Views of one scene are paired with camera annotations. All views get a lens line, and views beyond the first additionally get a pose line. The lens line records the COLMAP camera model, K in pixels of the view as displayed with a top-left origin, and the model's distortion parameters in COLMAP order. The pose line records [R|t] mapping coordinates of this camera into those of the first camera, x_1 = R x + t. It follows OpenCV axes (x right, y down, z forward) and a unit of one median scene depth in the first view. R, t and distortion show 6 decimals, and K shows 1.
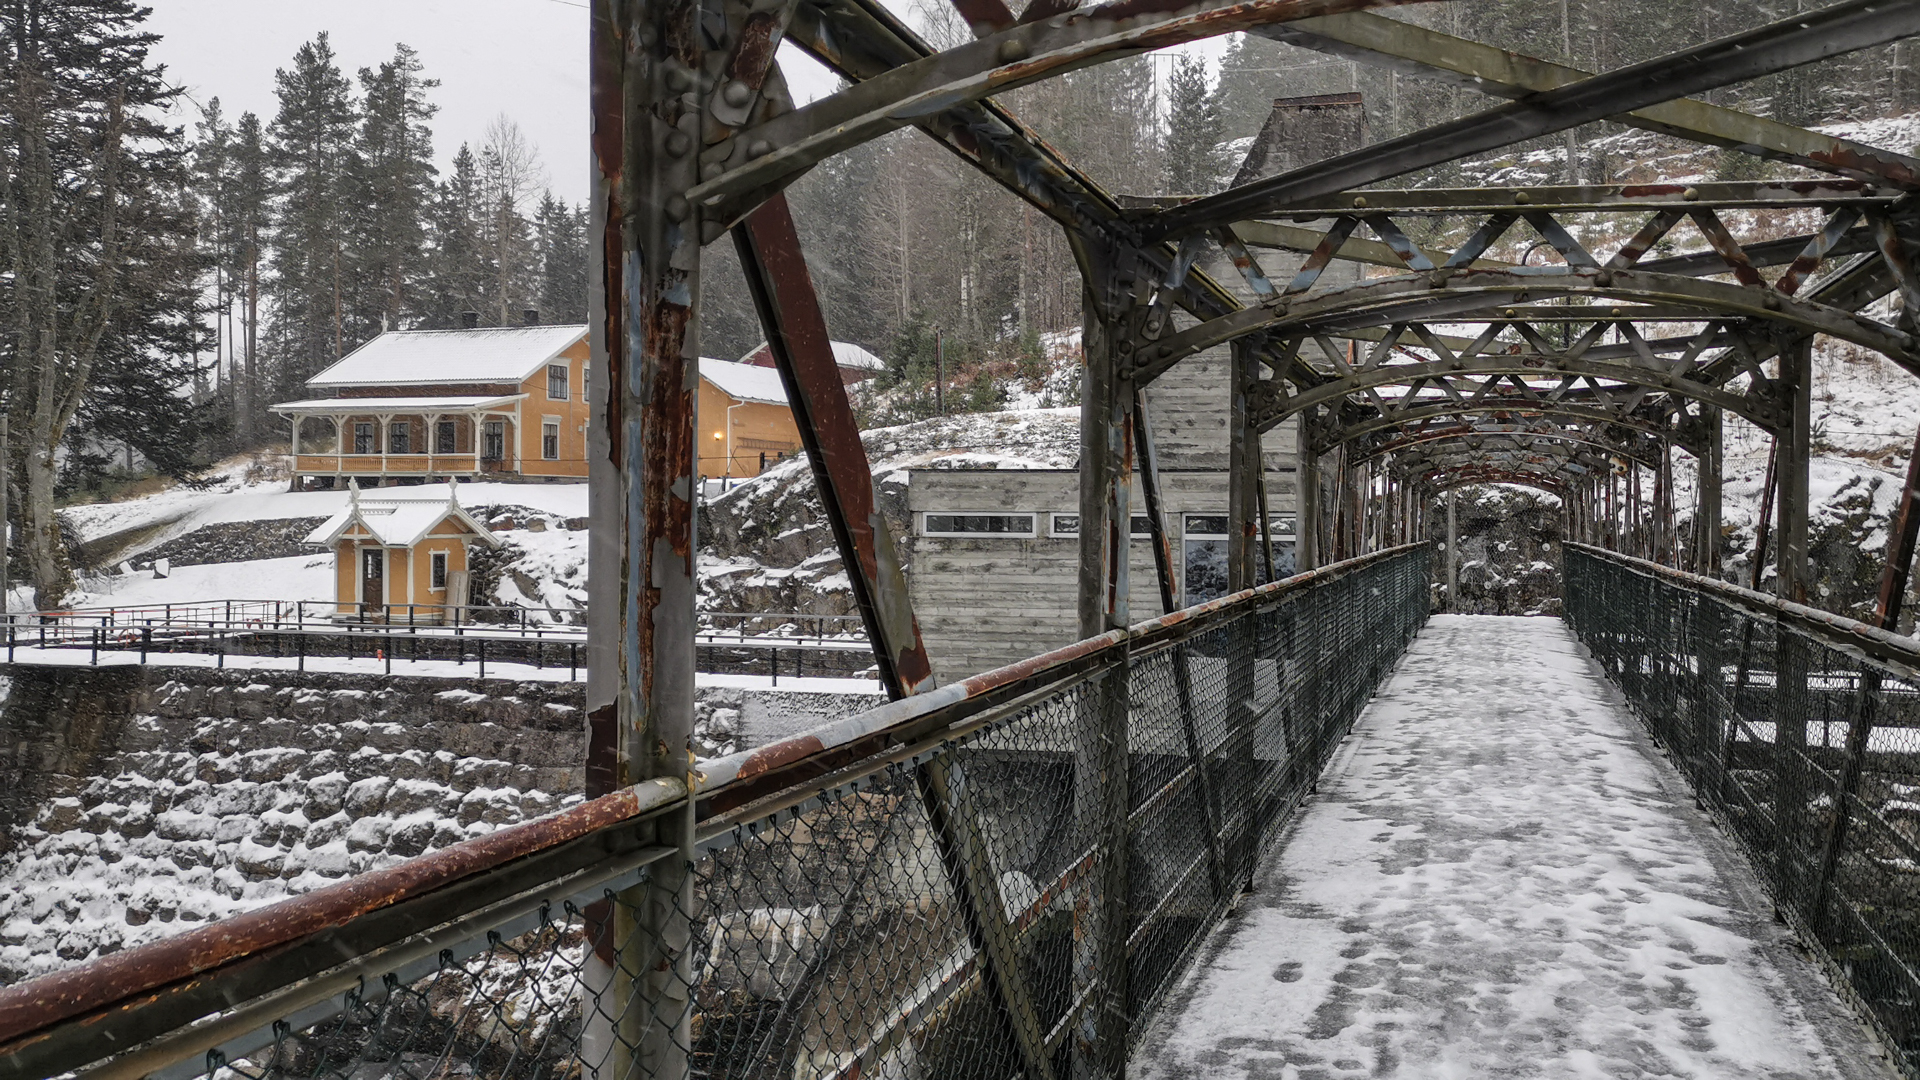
lens RADIAL K [[1274.7, 0, 960.0], [0, 1274.7, 540.0], [0, 0, 1]] dist [0.031725, -0.002697]
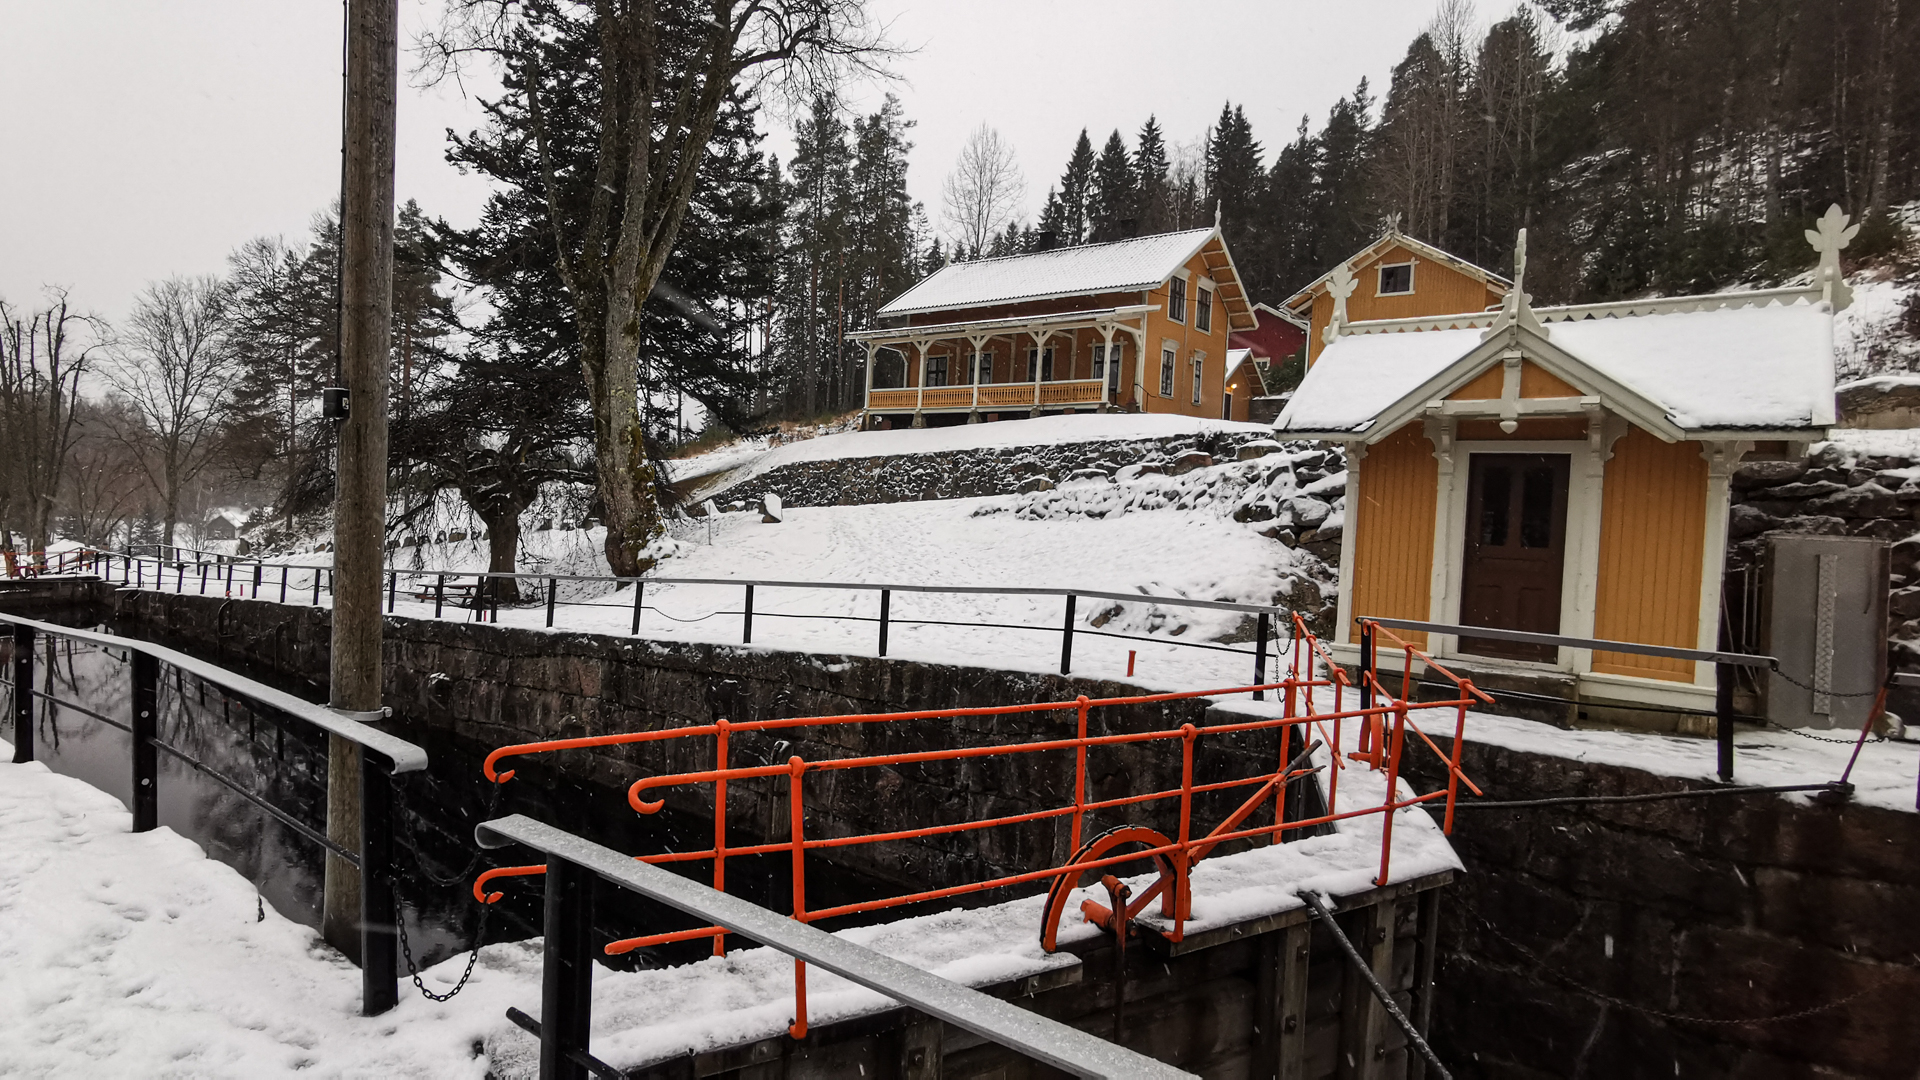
lens RADIAL K [[1139.4, 0, 960.0], [0, 1139.4, 540.0], [0, 0, 1]] dist [0.000280, -0.000111]
pose [[0.944991, 0.051264, -0.323054, -0.248716], [-0.044502, 0.998609, 0.028289, 0.012900], [0.324055, -0.012356, 0.945958, 0.353966]]
